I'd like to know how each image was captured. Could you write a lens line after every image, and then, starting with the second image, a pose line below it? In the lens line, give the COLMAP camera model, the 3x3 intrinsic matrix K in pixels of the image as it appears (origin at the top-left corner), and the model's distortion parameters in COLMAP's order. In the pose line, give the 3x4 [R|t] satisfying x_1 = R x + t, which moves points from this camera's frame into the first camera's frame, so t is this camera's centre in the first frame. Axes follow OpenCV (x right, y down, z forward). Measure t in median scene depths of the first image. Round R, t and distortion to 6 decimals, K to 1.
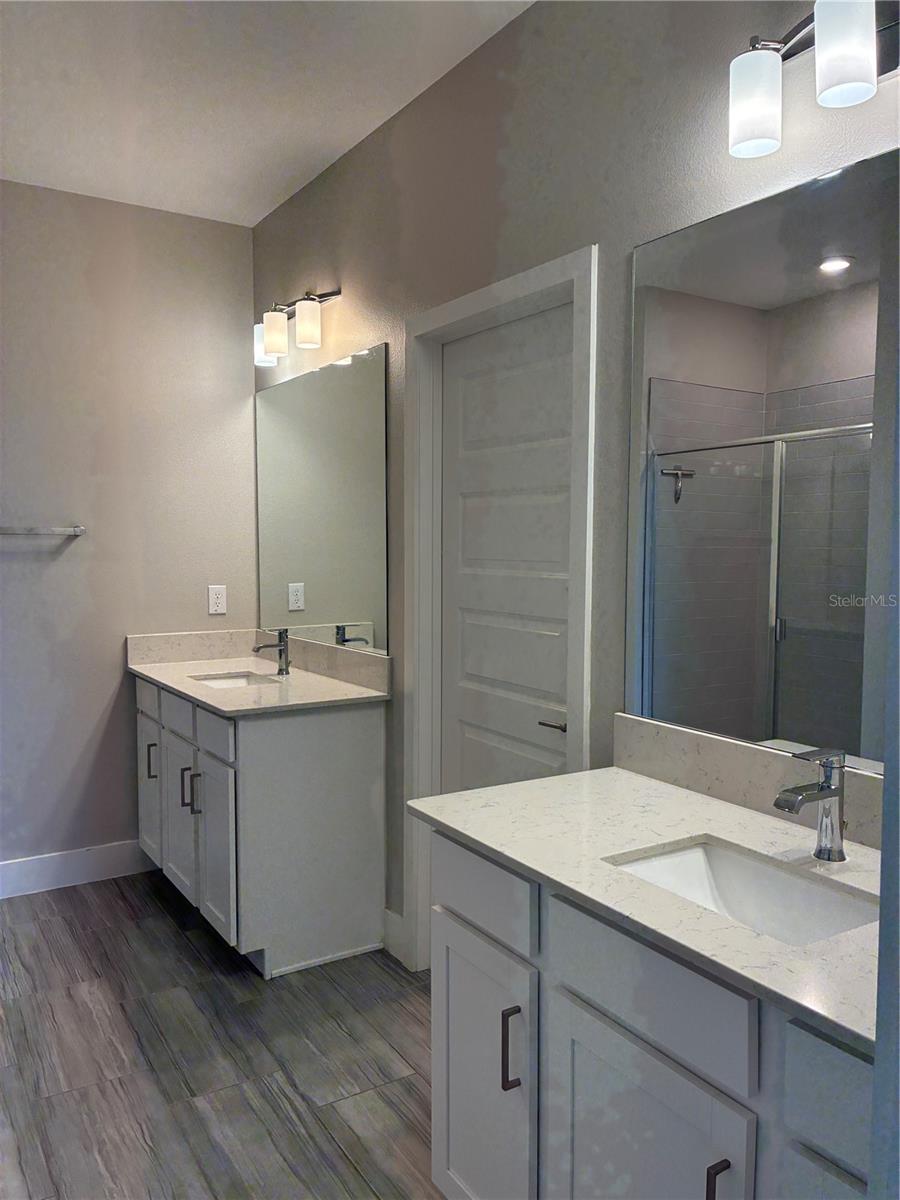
lens RADIAL K [[924.7, 0, 450.0], [0, 924.7, 600.0], [0, 0, 1]] dist [0.053512, -0.065915]
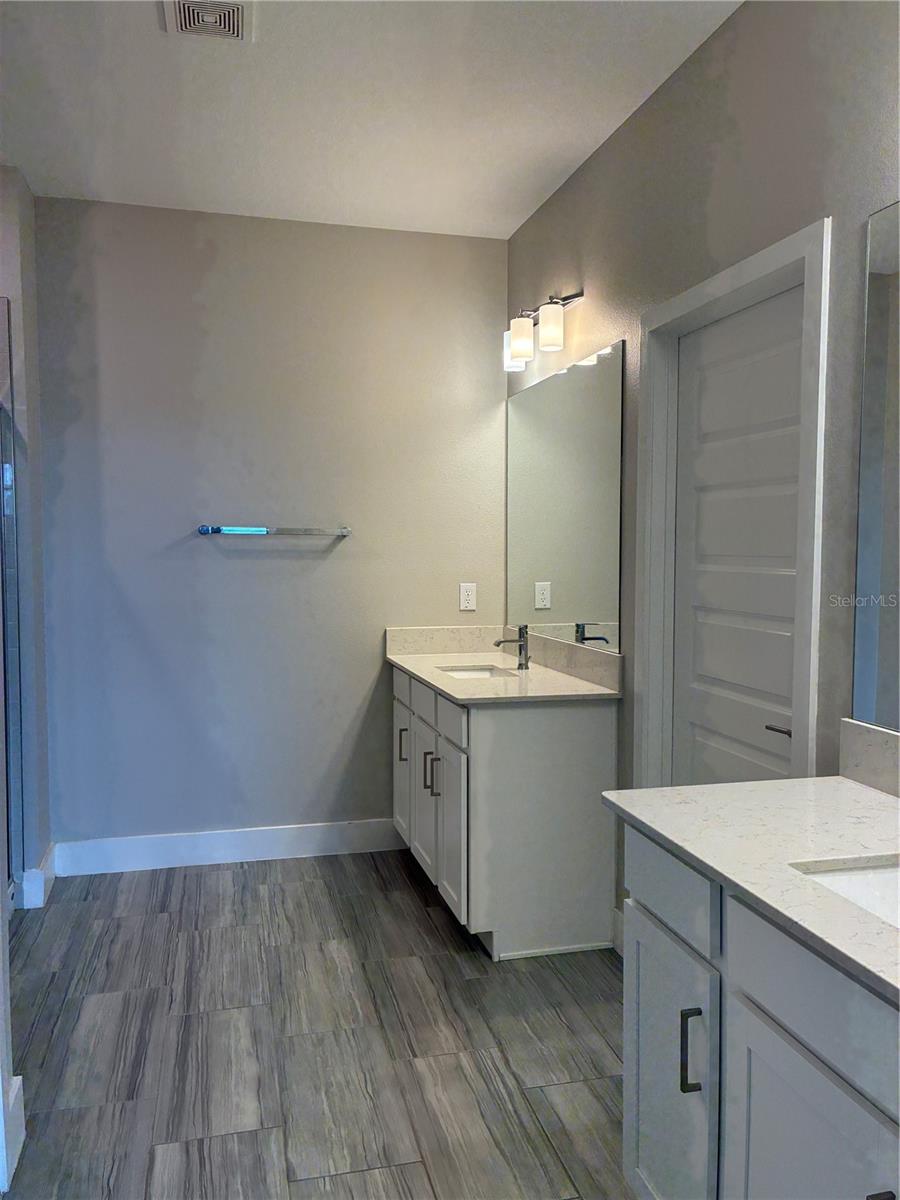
lens RADIAL K [[924.7, 0, 450.0], [0, 924.7, 600.0], [0, 0, 1]] dist [0.053512, -0.065915]
pose [[0.952049, 0.016859, -0.305482, 0.069692], [-0.019312, 0.999801, -0.005012, 0.012435], [0.305337, 0.010672, 0.952185, -0.005912]]
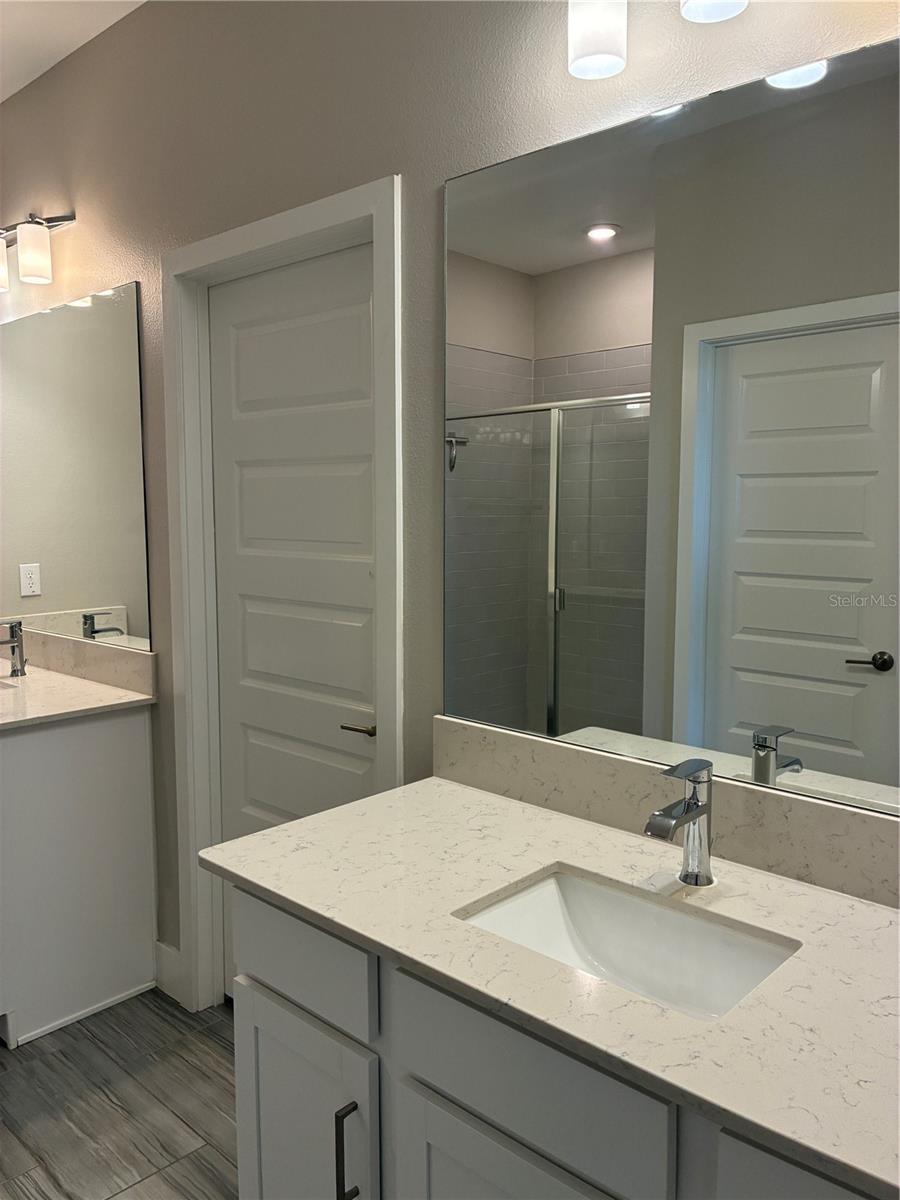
lens RADIAL K [[909.7, 0, 438.5], [0, 909.7, 591.6], [0, 0, 1]] dist [0.063748, -0.080128]
pose [[0.966182, -0.030191, 0.256087, -0.029003], [0.021535, 0.999100, 0.036537, -0.022719], [-0.256960, -0.029786, 0.965963, 0.129923]]
